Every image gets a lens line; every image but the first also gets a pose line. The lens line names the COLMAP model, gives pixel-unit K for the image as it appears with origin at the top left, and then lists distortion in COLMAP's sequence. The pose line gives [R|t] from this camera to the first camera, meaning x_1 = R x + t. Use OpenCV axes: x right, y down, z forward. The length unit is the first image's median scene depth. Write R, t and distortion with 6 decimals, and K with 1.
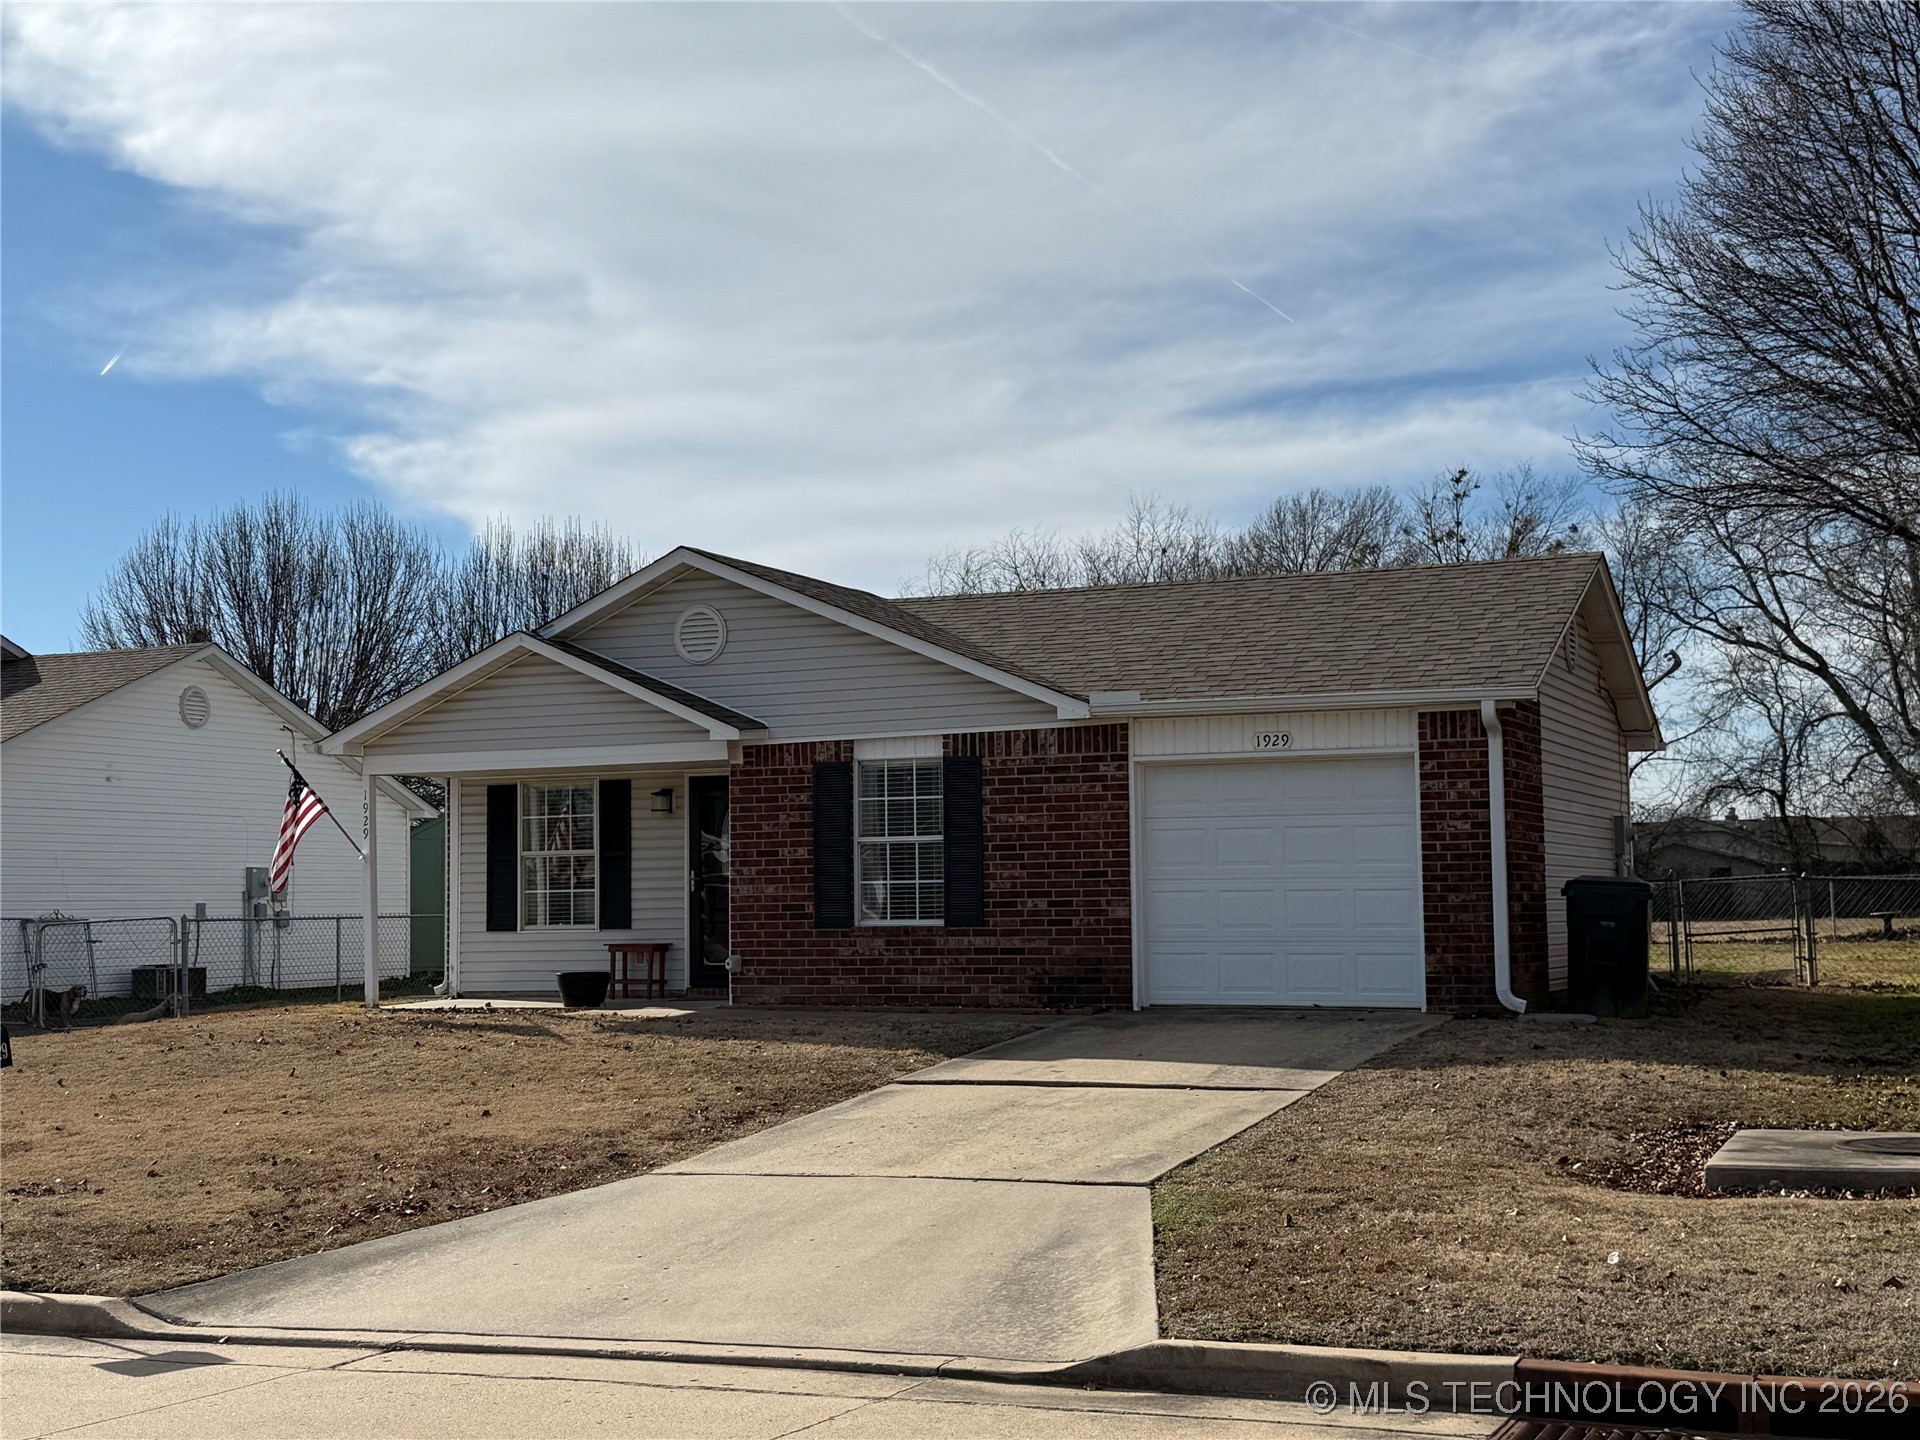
lens RADIAL K [[2544.4, 0, 949.5], [0, 2544.4, 695.9], [0, 0, 1]] dist [0.172934, 0.000000]
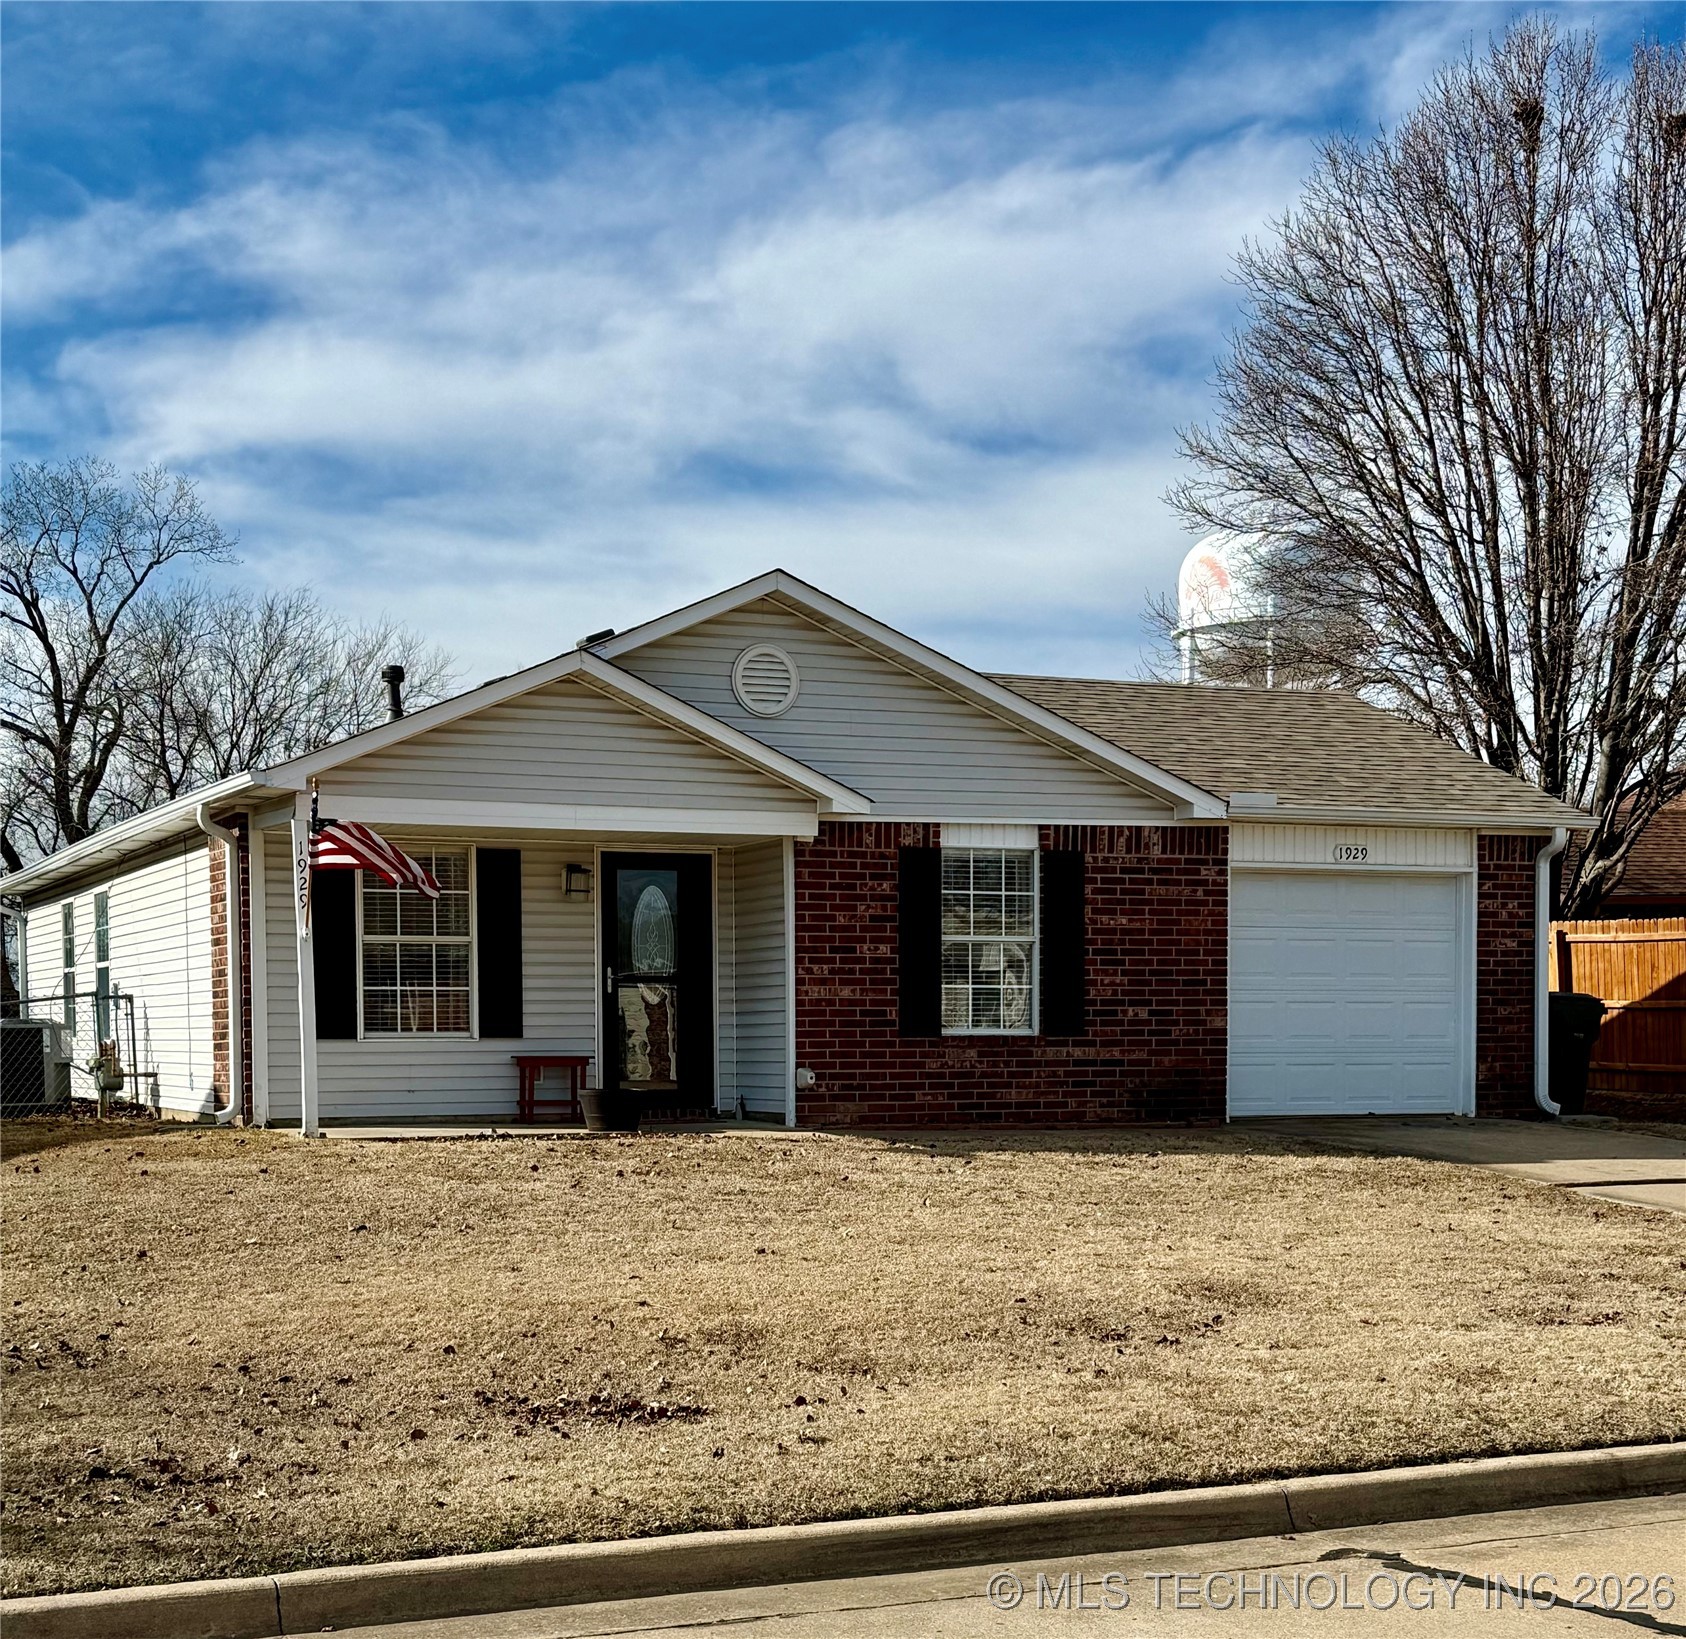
lens RADIAL K [[2696.2, 0, 864.4], [0, 2696.2, 1062.0], [0, 0, 1]] dist [0.125673, 0.000000]
pose [[0.675854, 0.002256, 0.737032, -0.734294], [-0.066323, 0.996125, 0.057768, 0.046895], [-0.734046, -0.087925, 0.673384, 0.385976]]
